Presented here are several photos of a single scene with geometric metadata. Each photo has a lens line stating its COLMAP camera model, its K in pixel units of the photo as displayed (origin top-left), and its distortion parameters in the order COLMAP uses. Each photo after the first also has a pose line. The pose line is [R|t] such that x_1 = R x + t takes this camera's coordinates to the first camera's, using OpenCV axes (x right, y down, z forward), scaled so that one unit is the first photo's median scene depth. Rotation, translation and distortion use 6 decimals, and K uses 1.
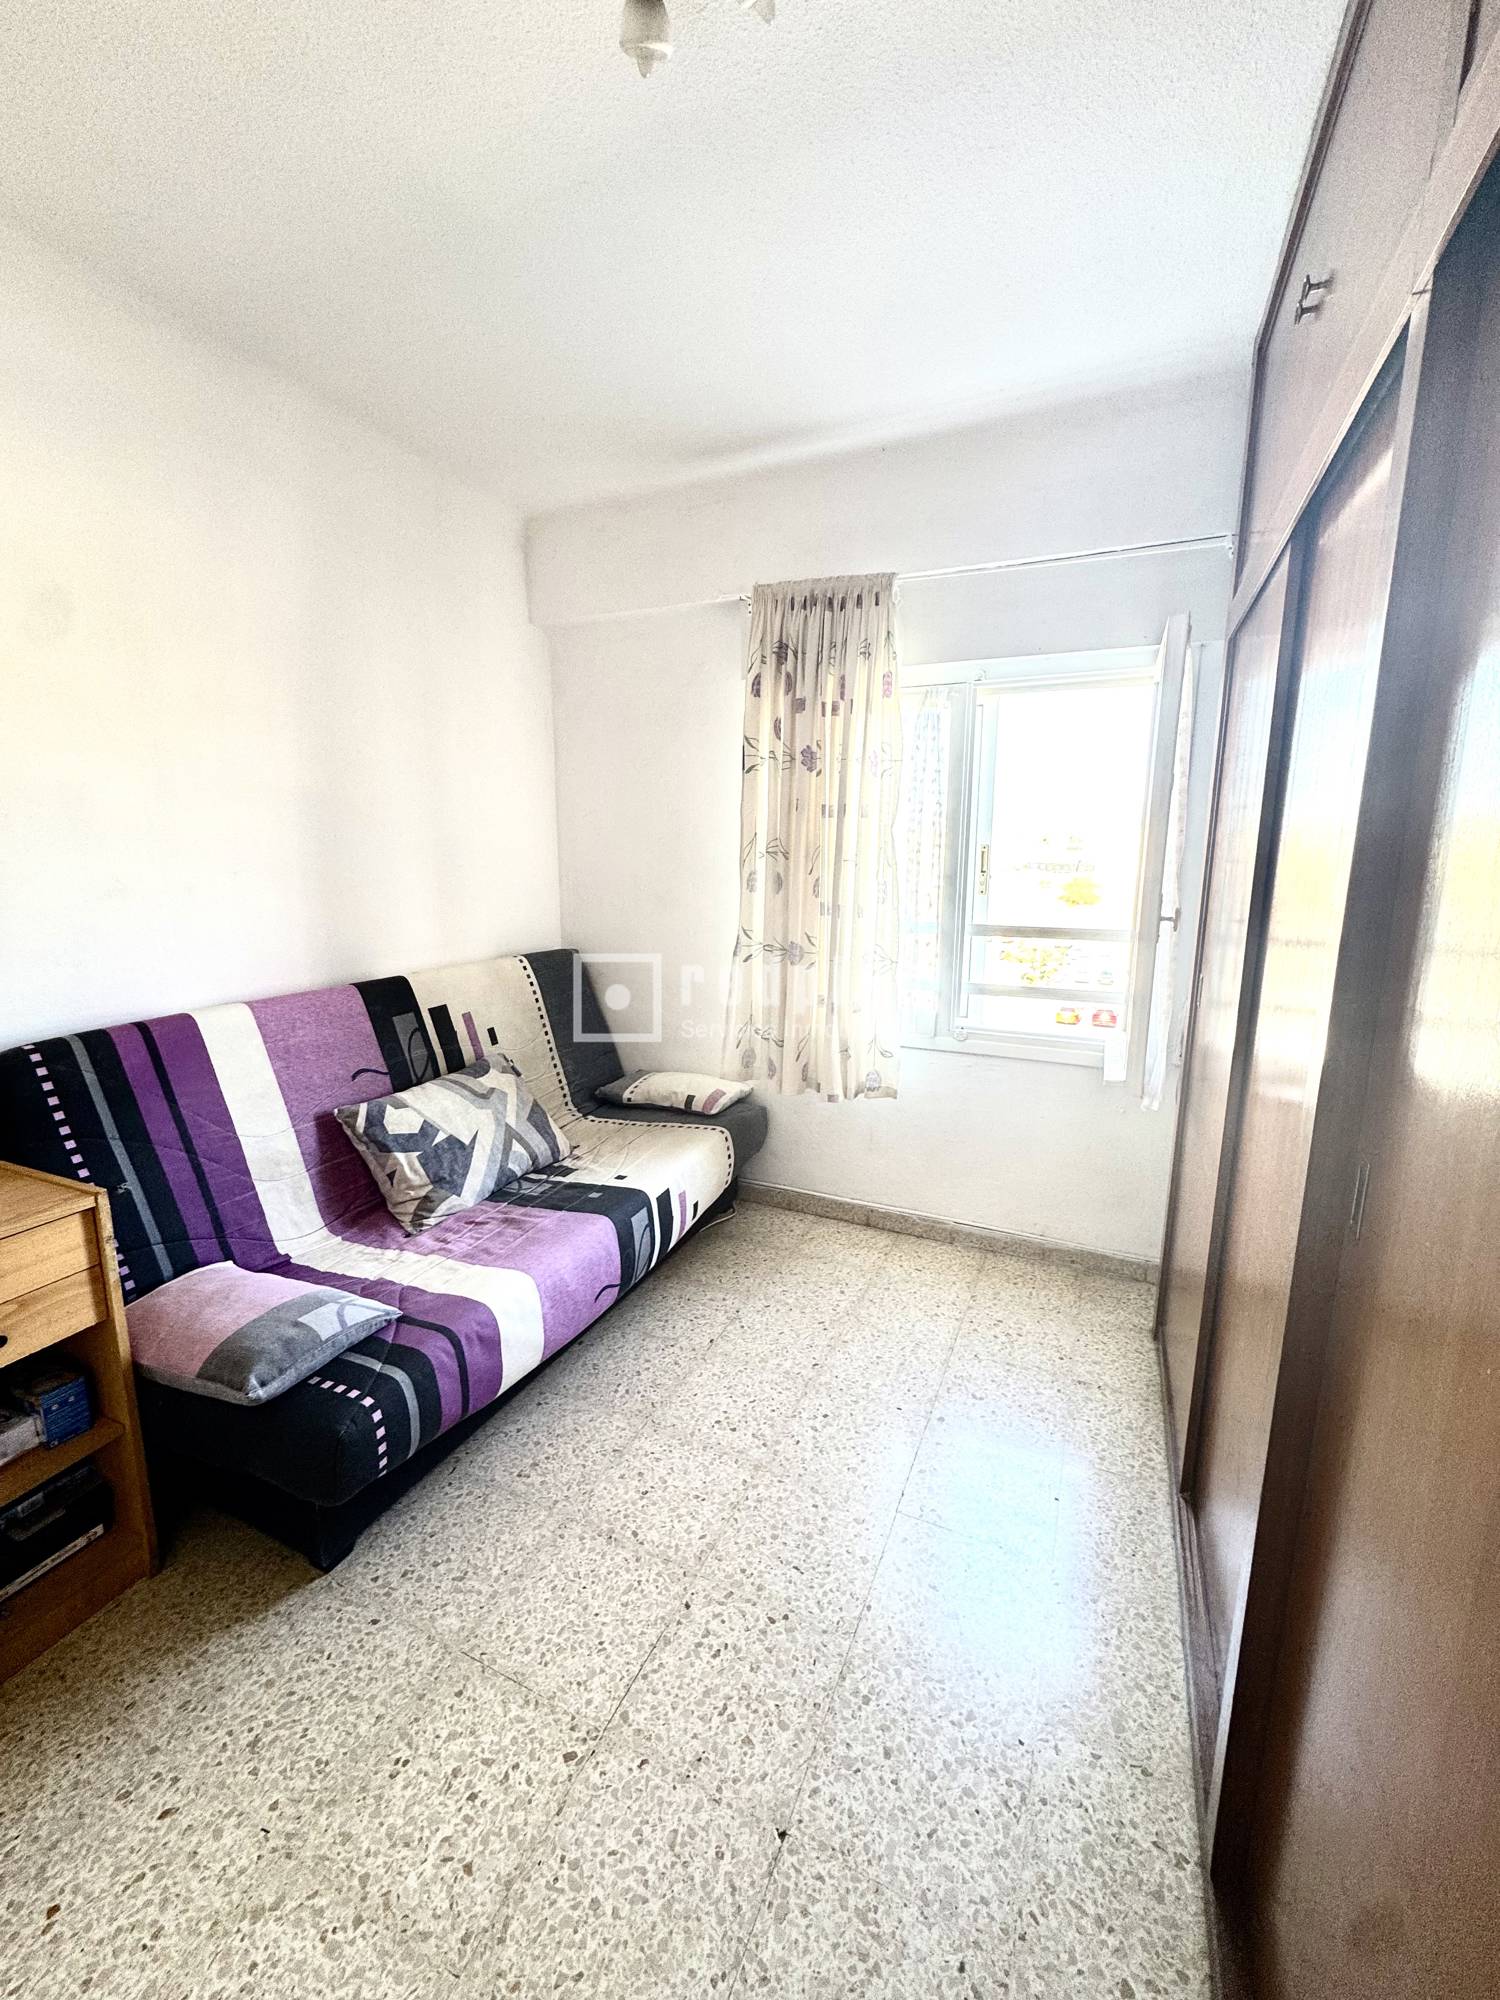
lens RADIAL K [[797.2, 0, 753.8], [0, 797.2, 998.9], [0, 0, 1]] dist [-0.004873, 0.001251]
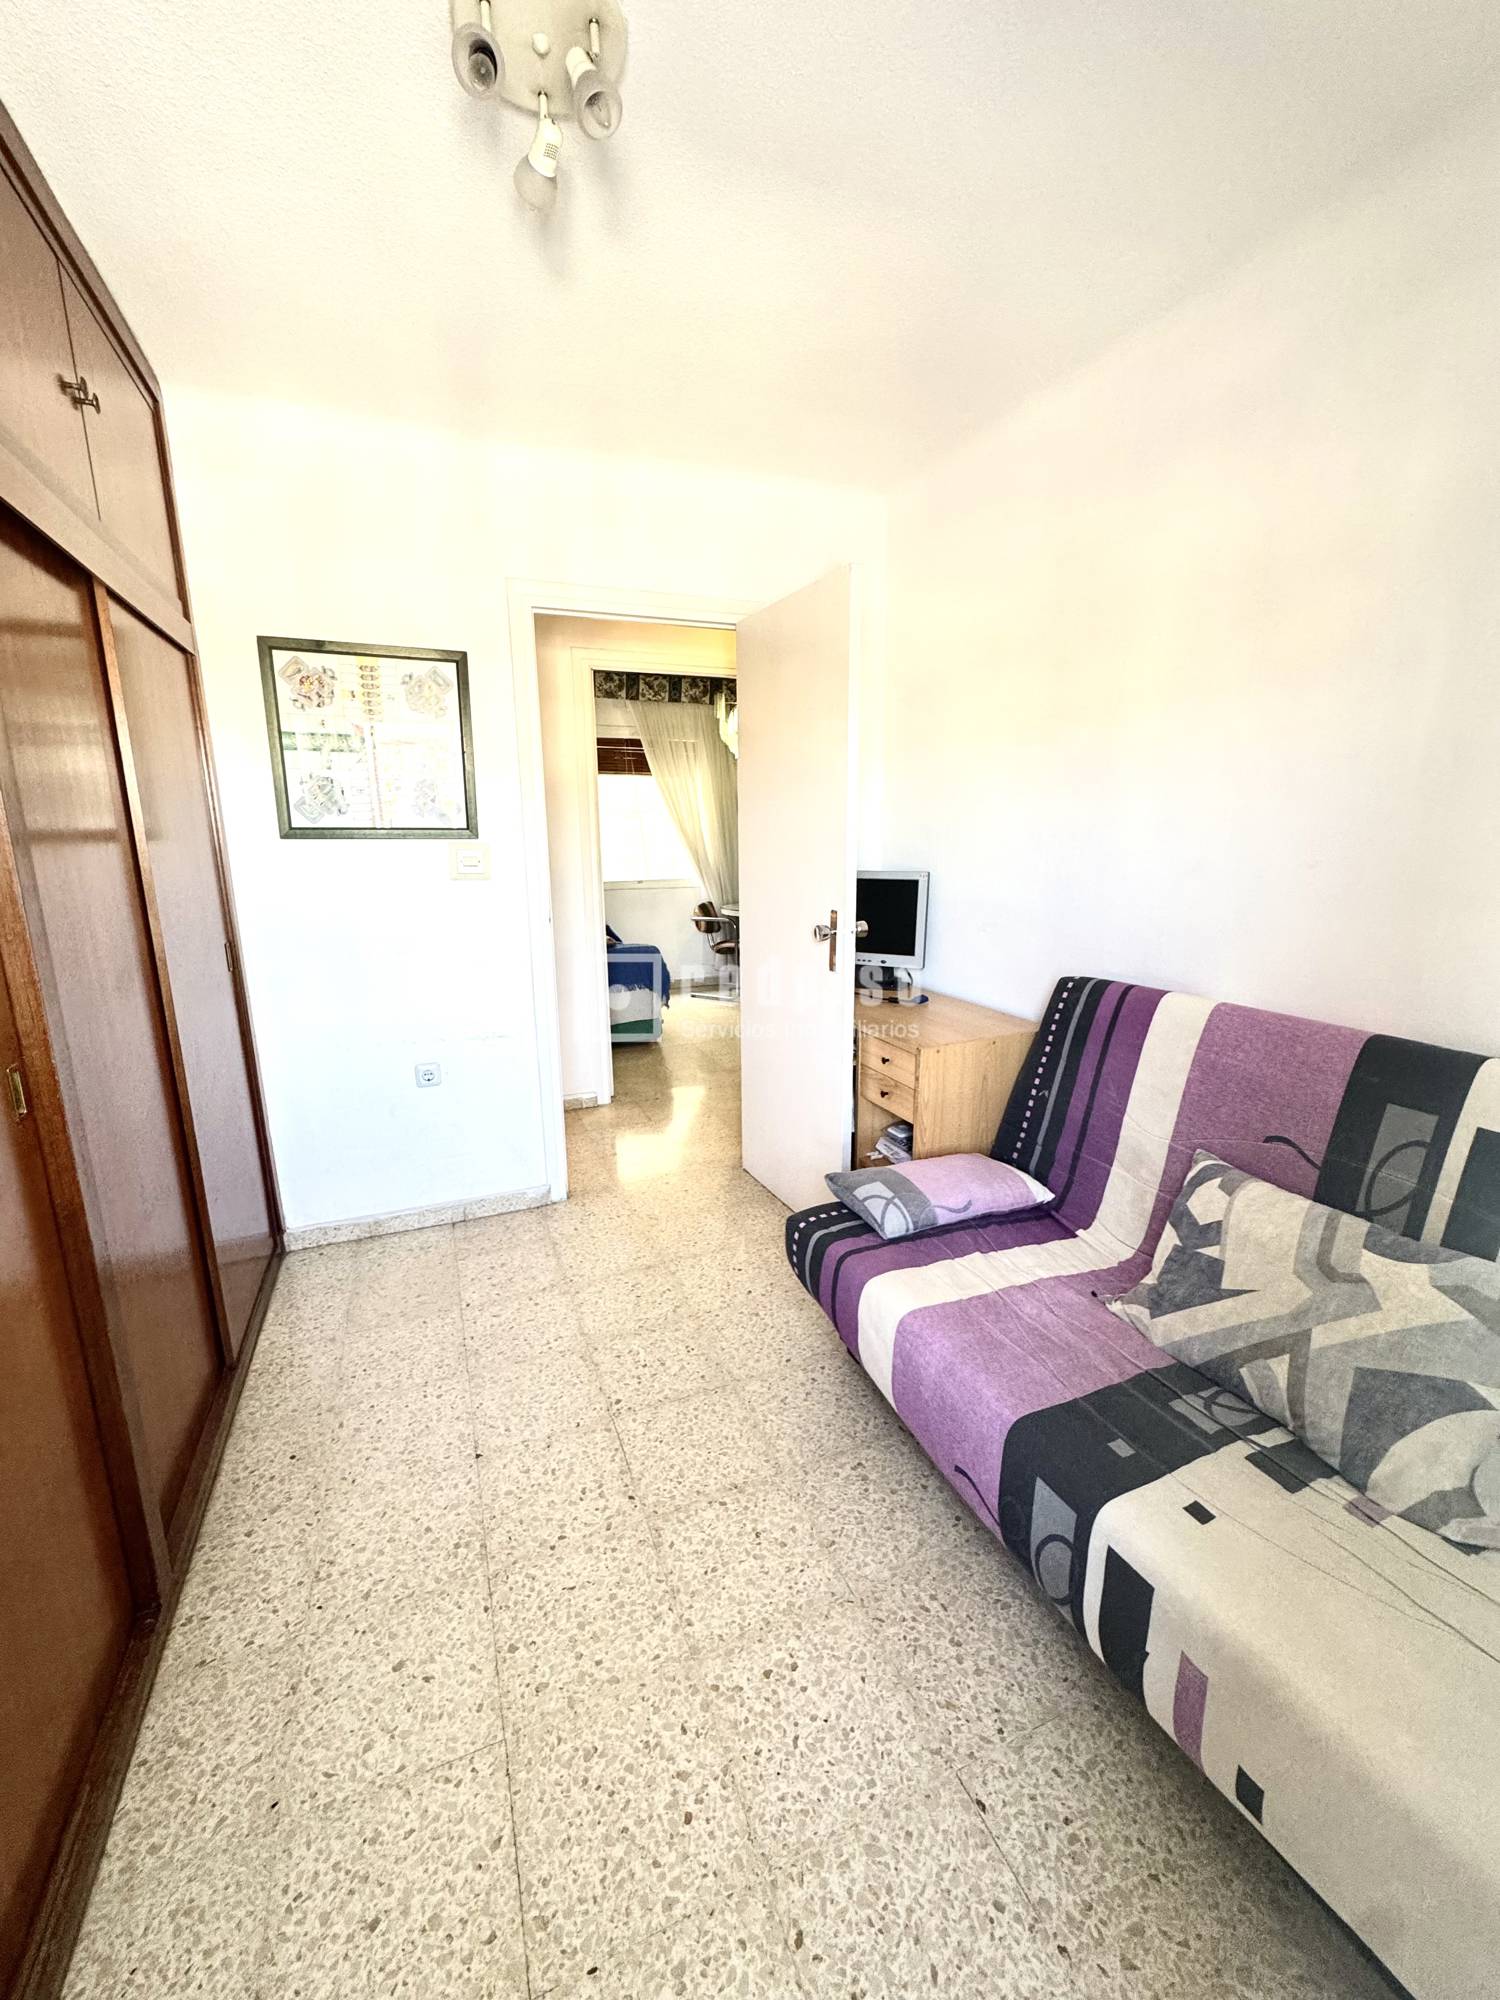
lens RADIAL K [[797.2, 0, 753.8], [0, 797.2, 998.9], [0, 0, 1]] dist [-0.004873, 0.001251]
pose [[-0.681403, 0.154335, -0.715452, 0.376551], [-0.125563, 0.938373, 0.322010, -0.228408], [0.721058, 0.309253, -0.620031, 1.198251]]
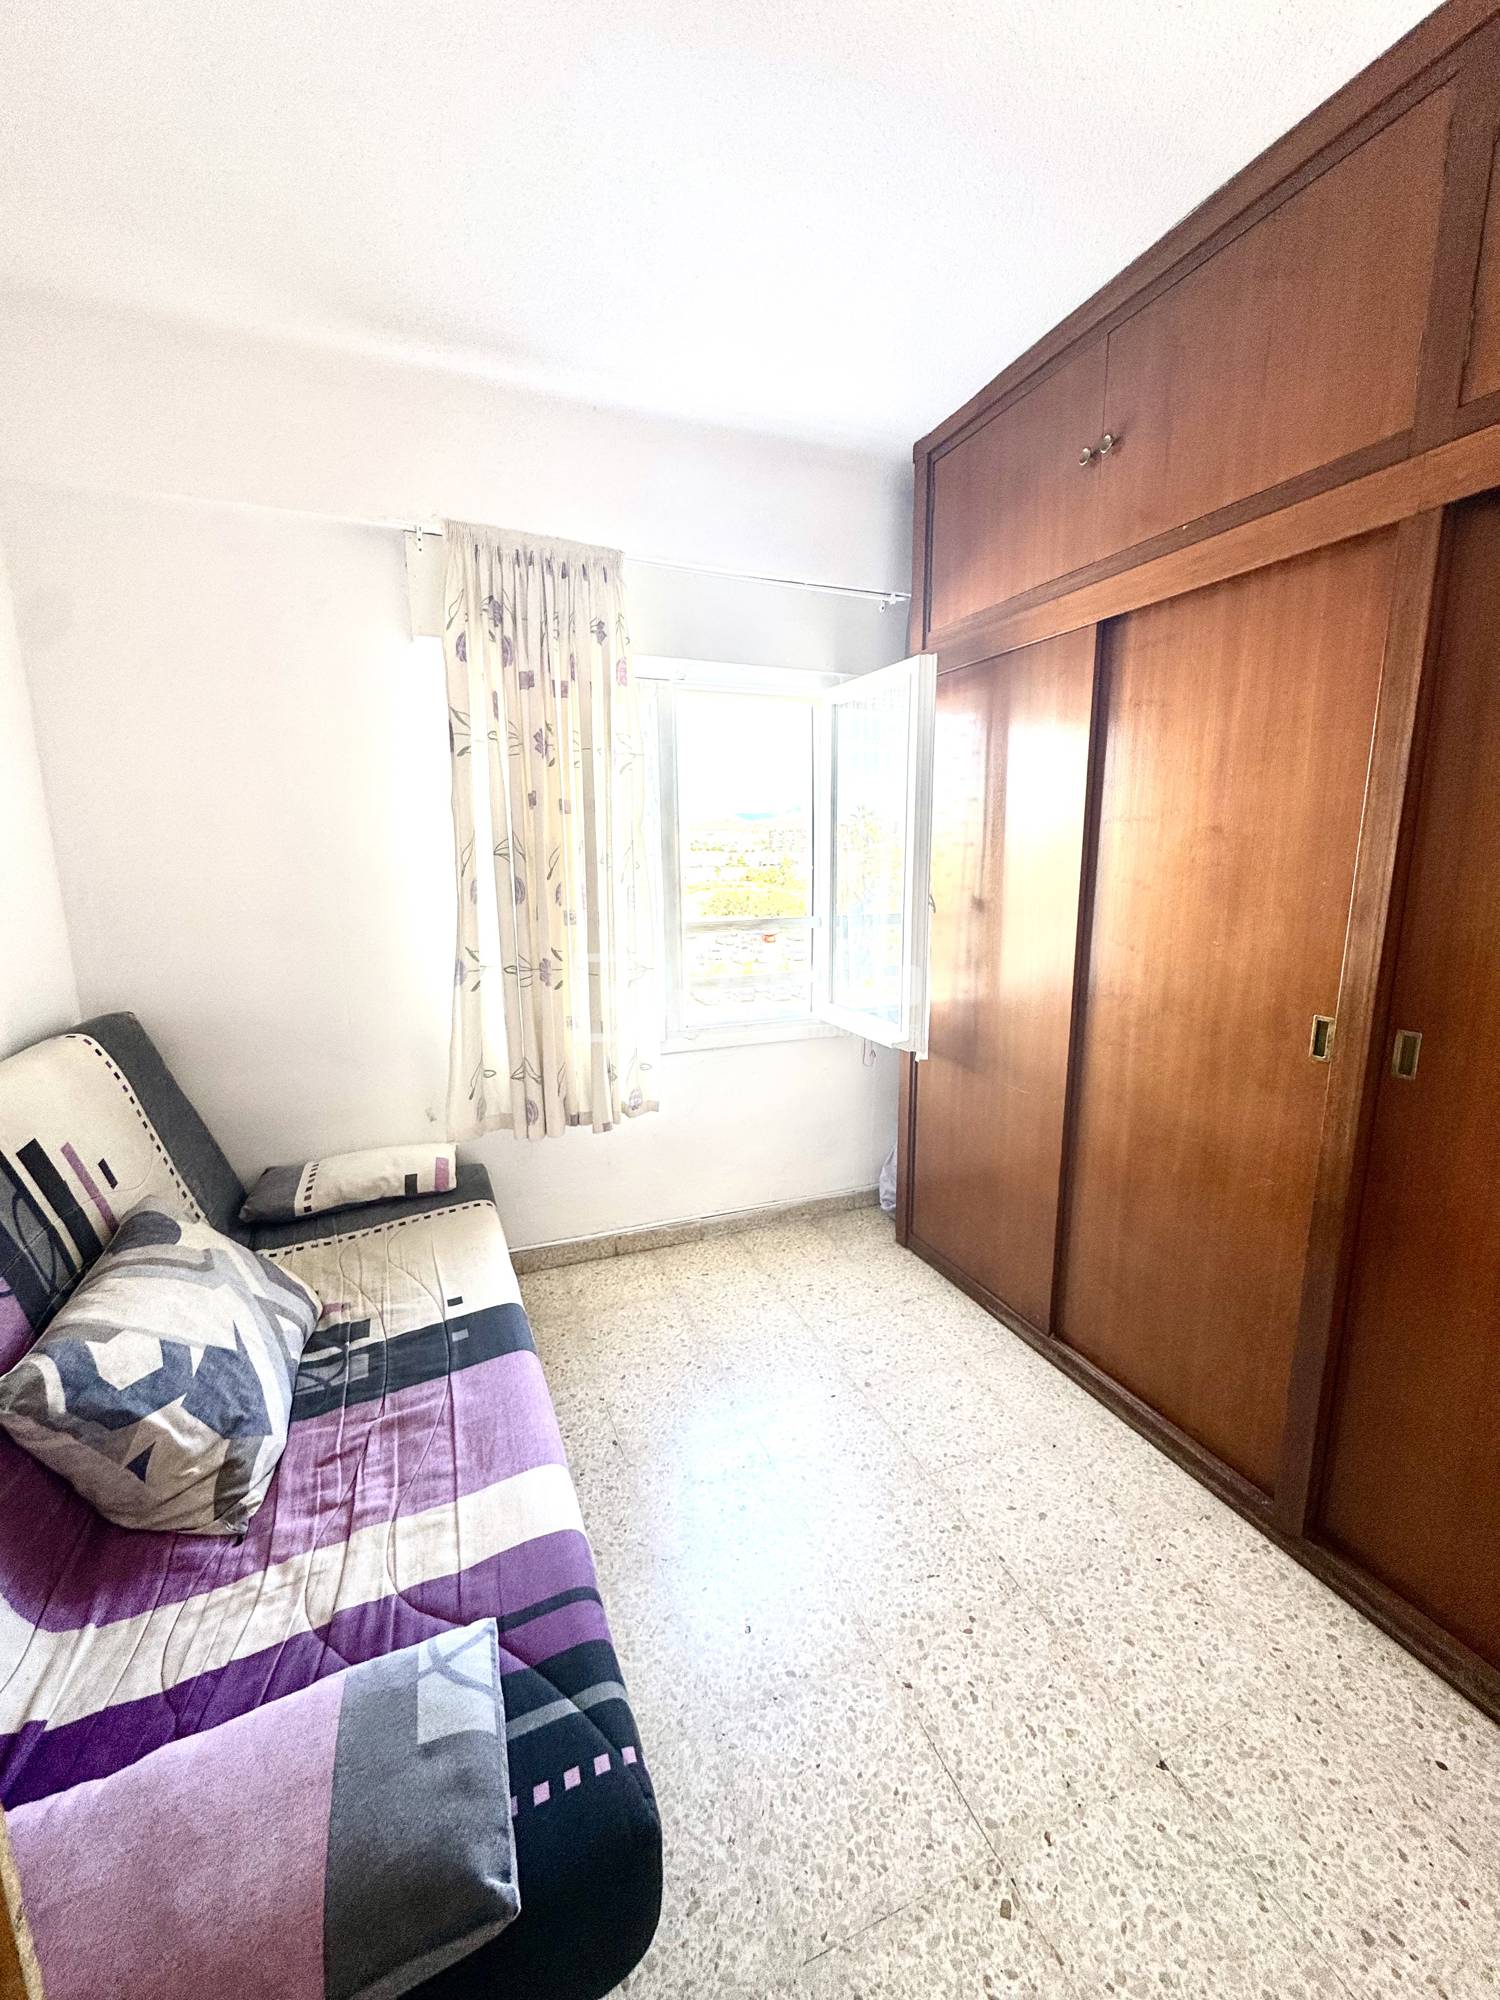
lens RADIAL K [[797.2, 0, 753.8], [0, 797.2, 998.9], [0, 0, 1]] dist [-0.004873, 0.001251]
pose [[0.686232, -0.143130, 0.713161, -0.546503], [0.141244, 0.988008, 0.062380, -0.067924], [-0.713537, 0.057922, 0.698219, 0.330936]]
